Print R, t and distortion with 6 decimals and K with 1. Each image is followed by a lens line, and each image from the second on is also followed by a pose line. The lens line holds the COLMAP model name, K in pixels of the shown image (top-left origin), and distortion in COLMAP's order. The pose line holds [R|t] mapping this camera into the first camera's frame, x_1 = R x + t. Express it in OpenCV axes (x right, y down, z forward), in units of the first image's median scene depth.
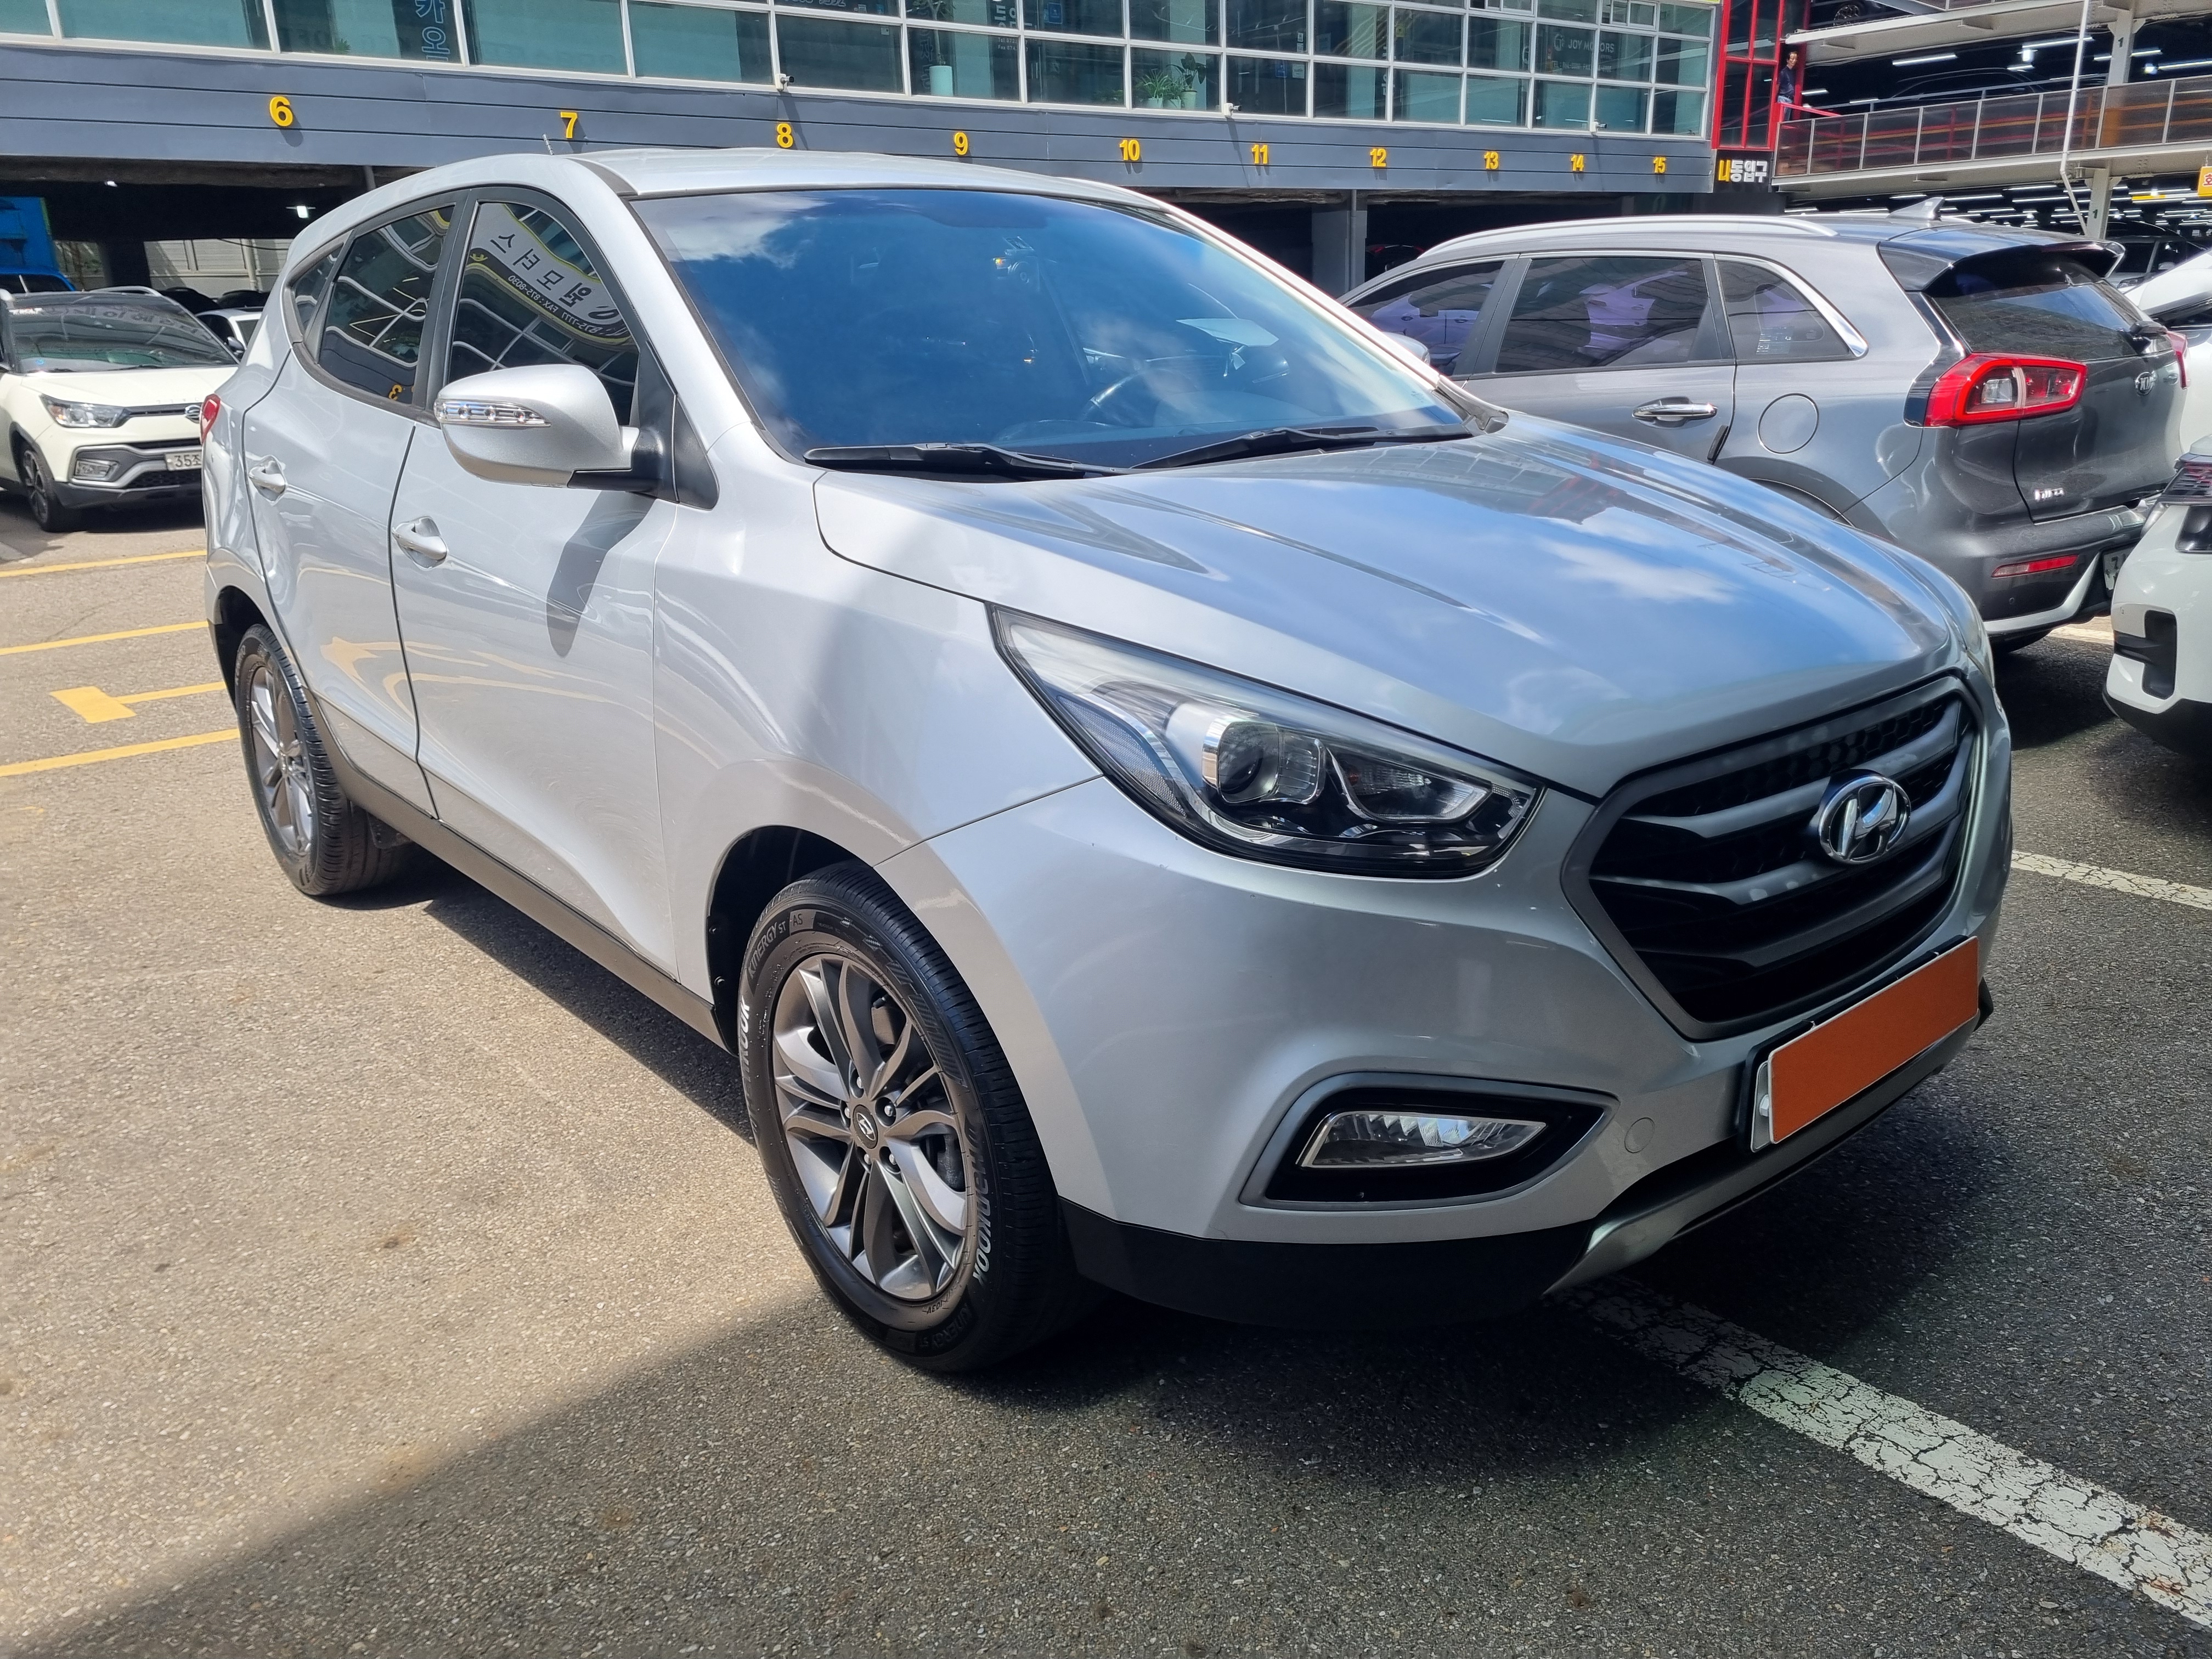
lens RADIAL K [[1652.9, 0, 1101.4], [0, 1652.9, 818.3], [0, 0, 1]] dist [0.045197, -0.035502]
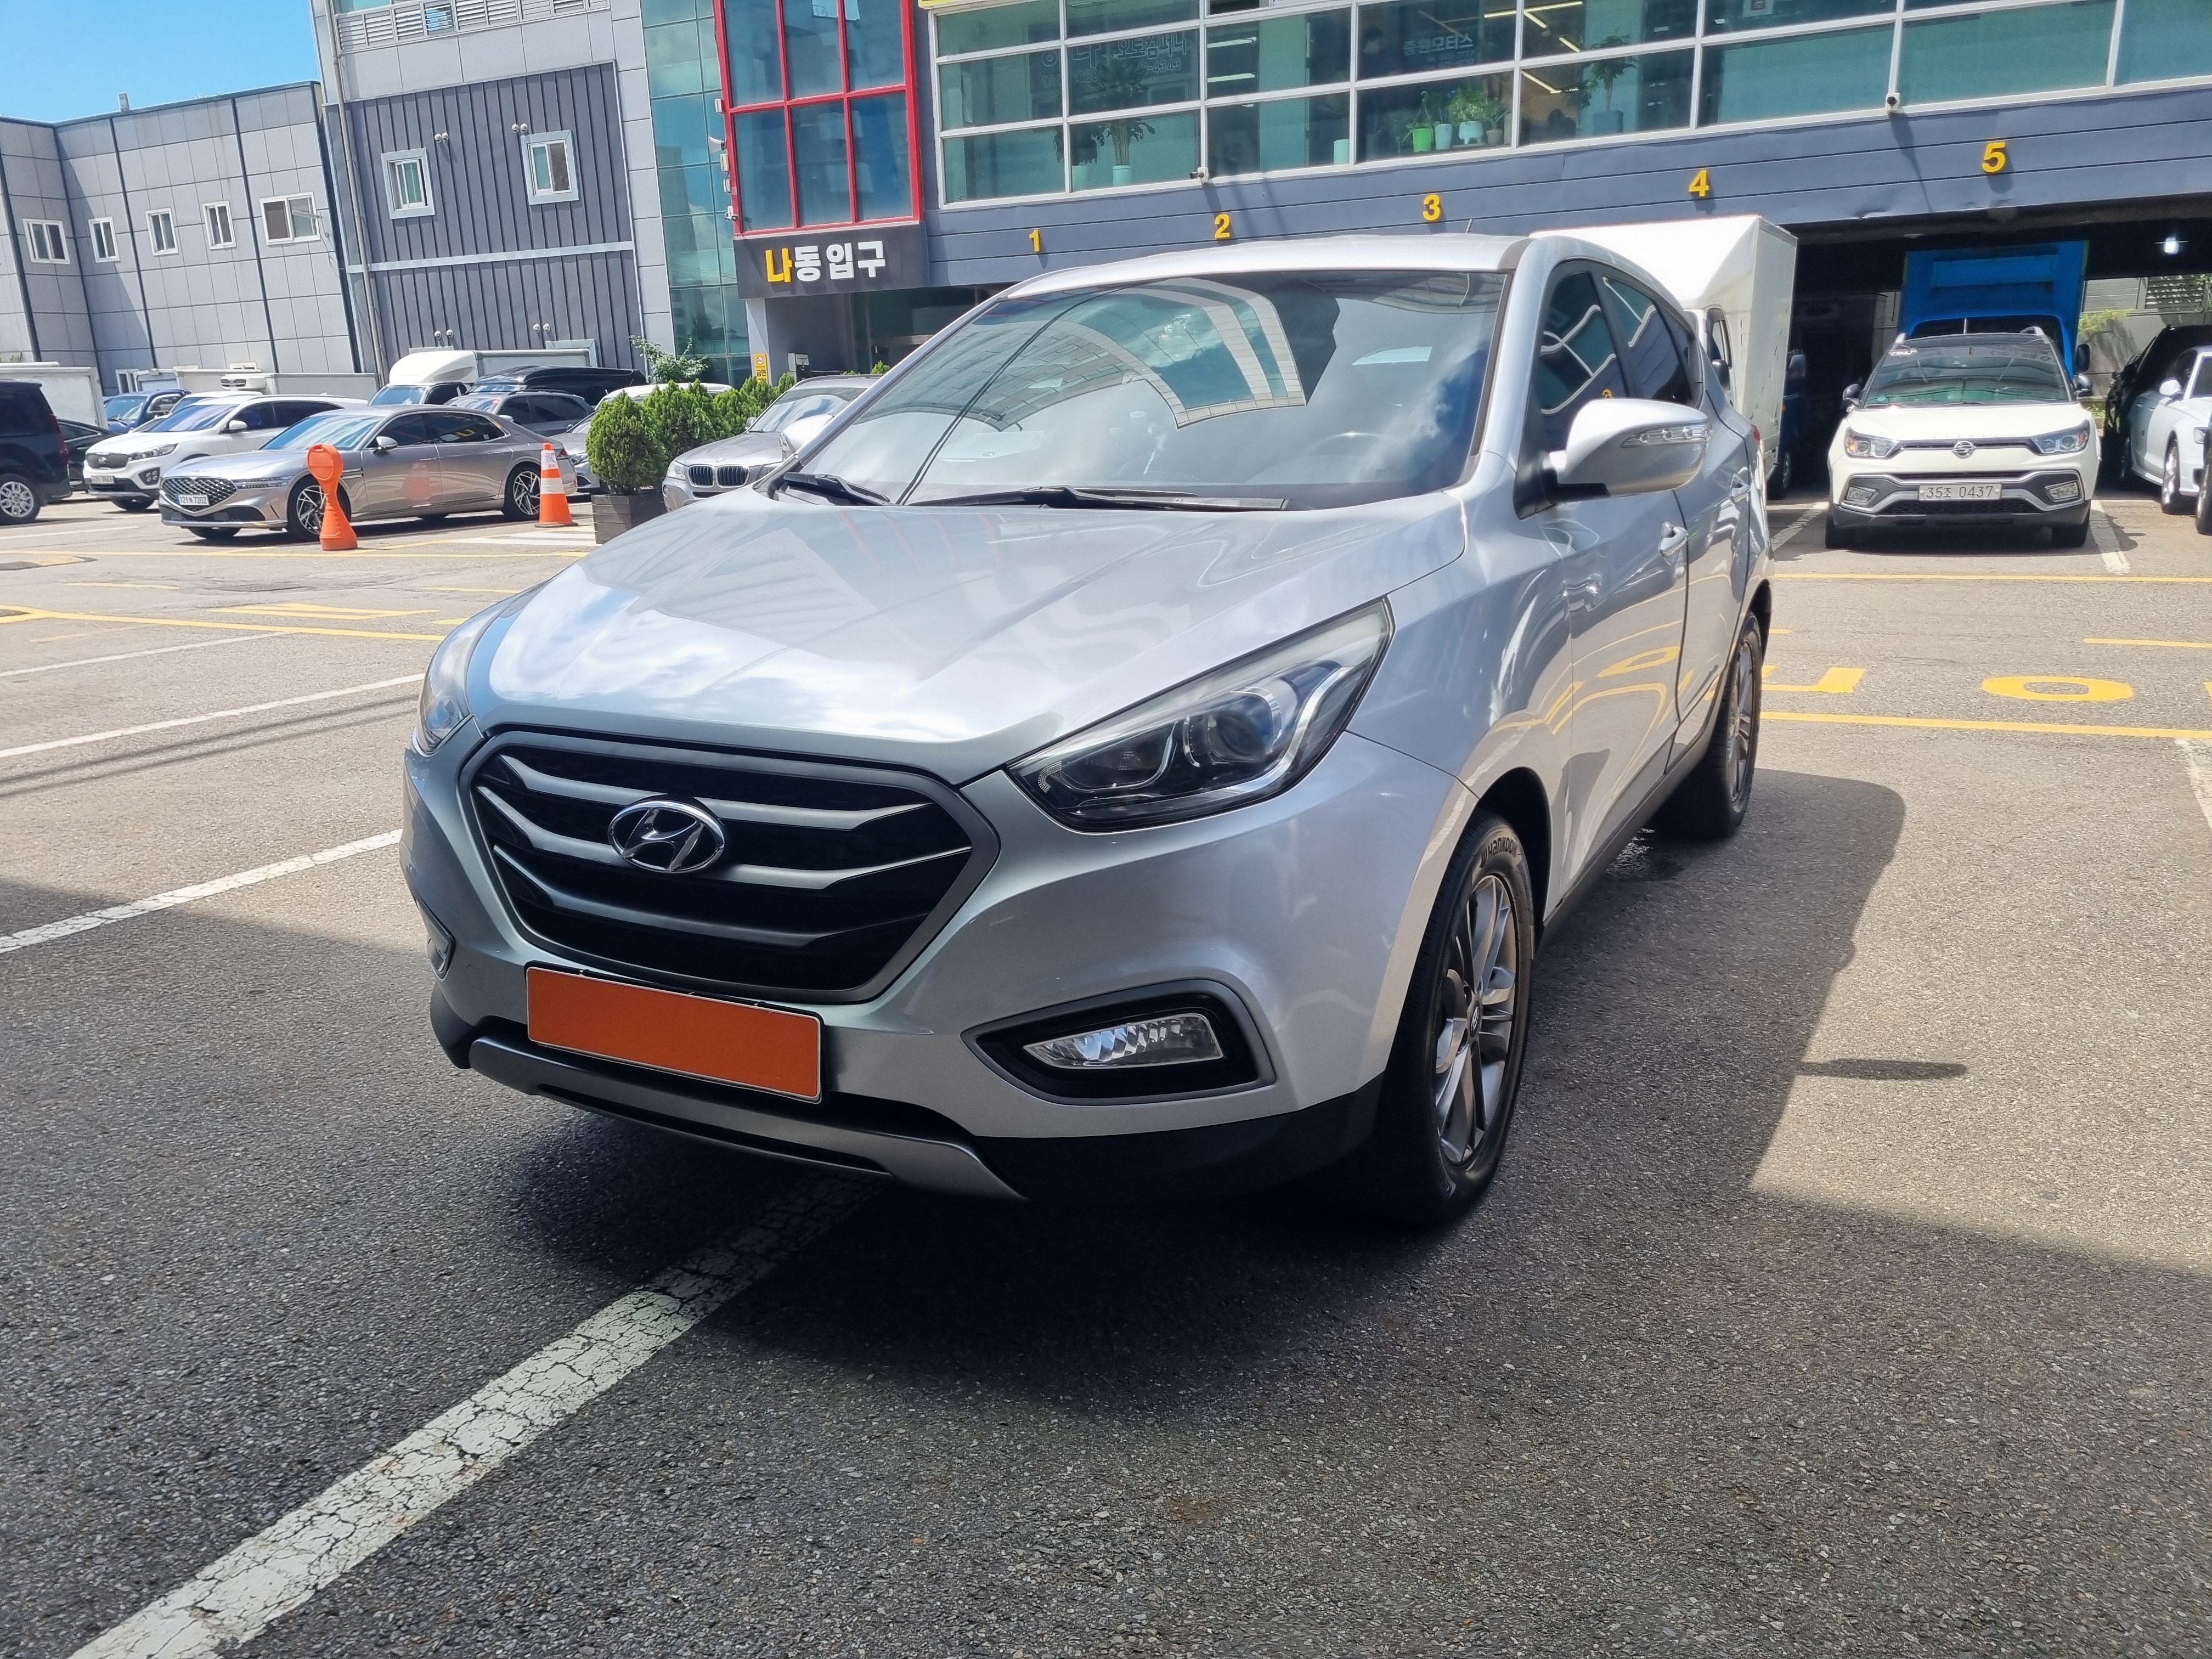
lens RADIAL K [[1652.9, 0, 1101.4], [0, 1652.9, 818.3], [0, 0, 1]] dist [0.045197, -0.035502]
pose [[0.368317, 0.241689, -0.897736, 1.541379], [-0.251052, 0.955602, 0.154267, -0.253191], [0.895162, 0.168559, 0.412641, 0.769470]]
